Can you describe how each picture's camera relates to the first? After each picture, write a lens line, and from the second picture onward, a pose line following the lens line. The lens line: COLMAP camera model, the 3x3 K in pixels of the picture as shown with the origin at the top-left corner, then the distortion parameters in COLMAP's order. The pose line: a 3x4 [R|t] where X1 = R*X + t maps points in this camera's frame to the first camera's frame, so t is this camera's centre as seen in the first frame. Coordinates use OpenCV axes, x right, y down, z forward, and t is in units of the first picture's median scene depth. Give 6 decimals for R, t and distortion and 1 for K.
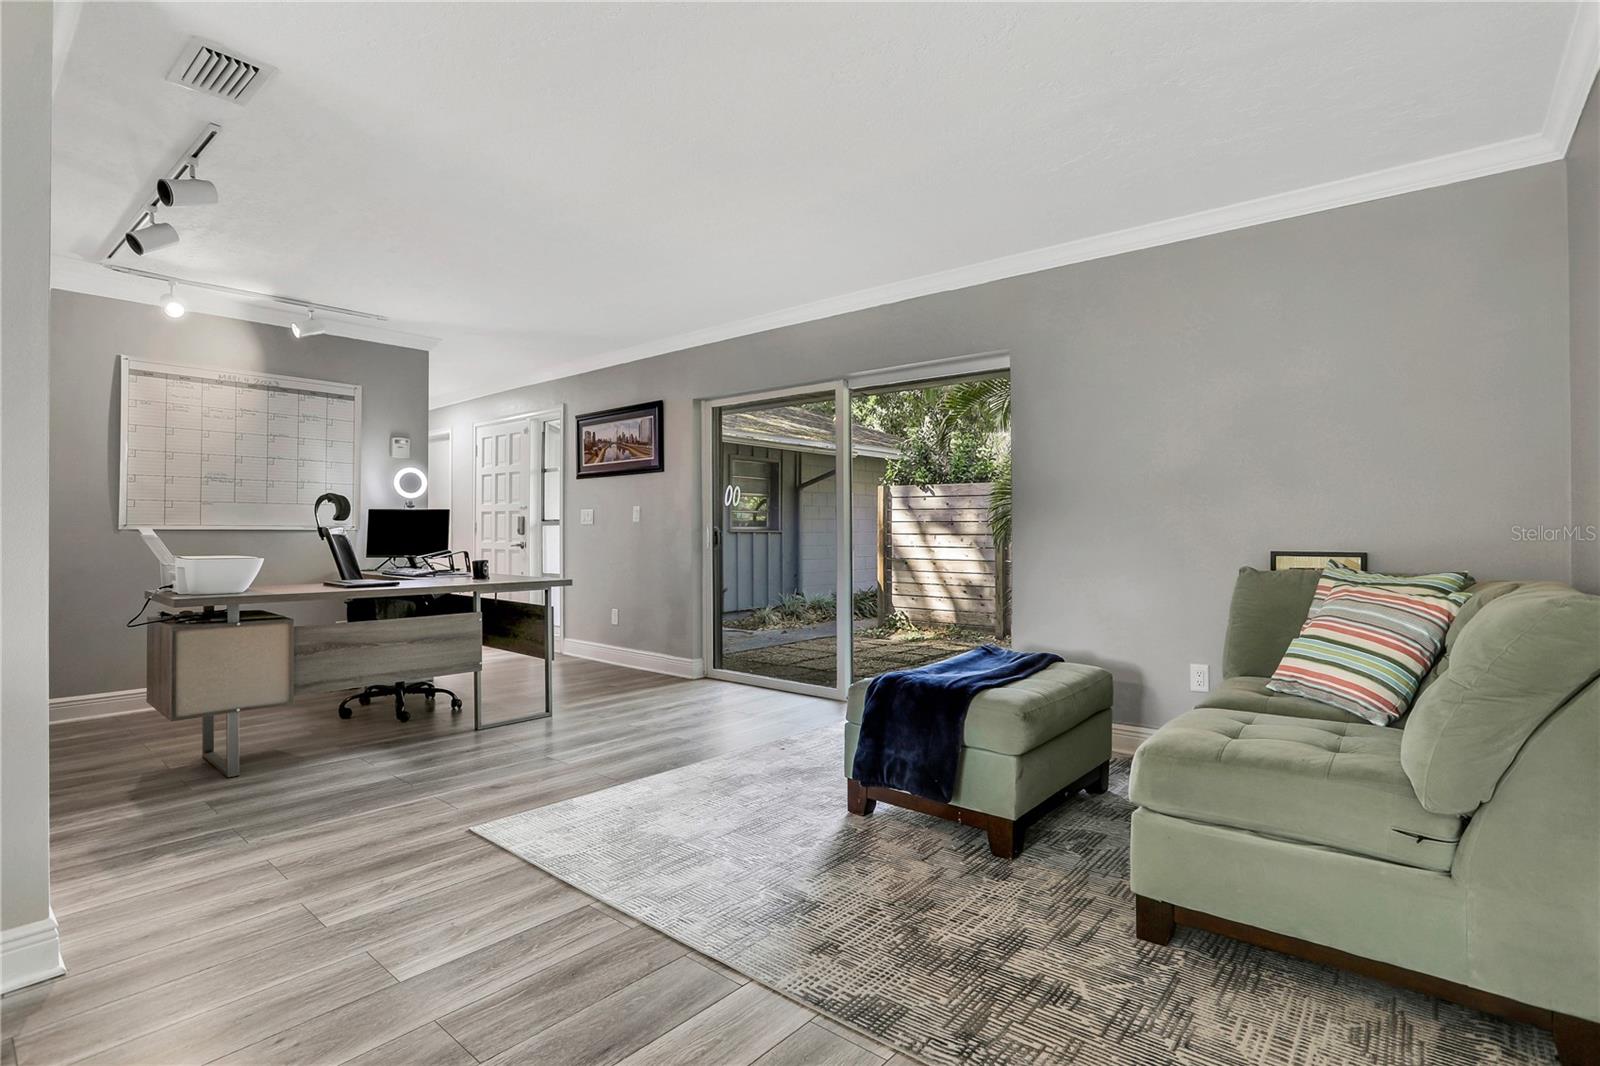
lens RADIAL K [[779.7, 0, 800.0], [0, 779.7, 533.0], [0, 0, 1]] dist [-0.079973, 0.028521]
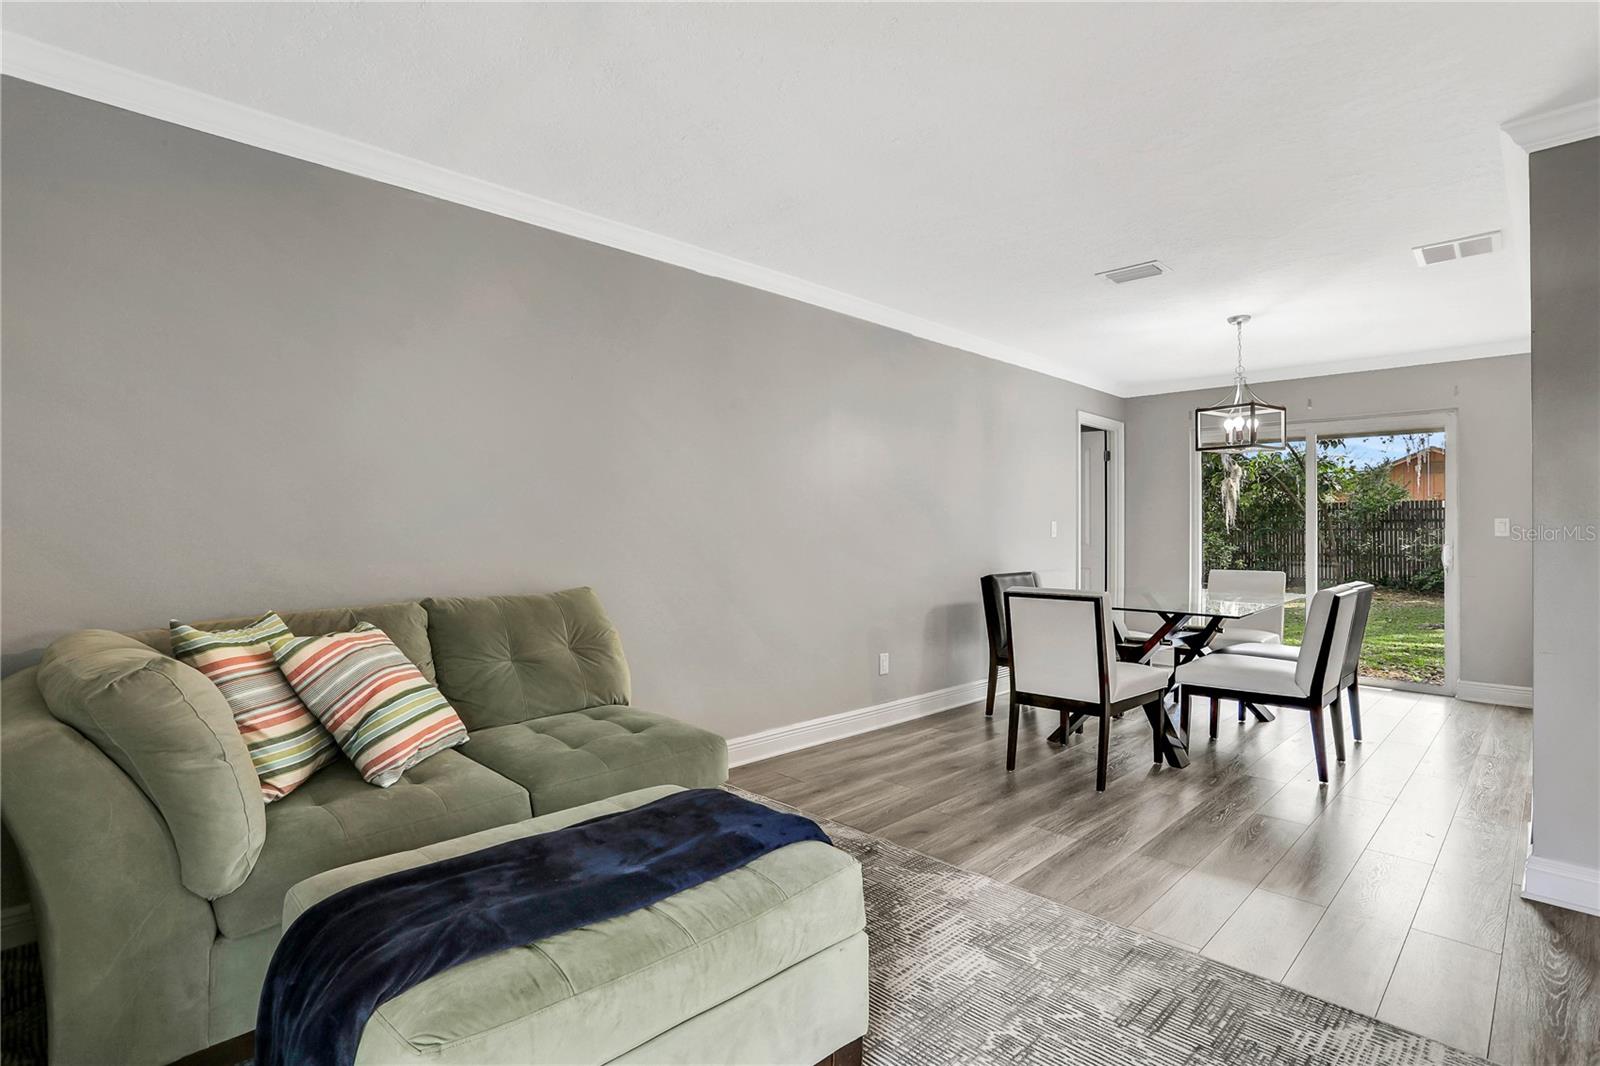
lens RADIAL K [[779.7, 0, 800.0], [0, 779.7, 533.0], [0, 0, 1]] dist [-0.079973, 0.028521]
pose [[-0.994675, 0.001258, 0.103058, 0.126057], [0.000421, 0.999967, -0.008140, -0.038245], [-0.103064, -0.008053, -0.994642, 1.784813]]
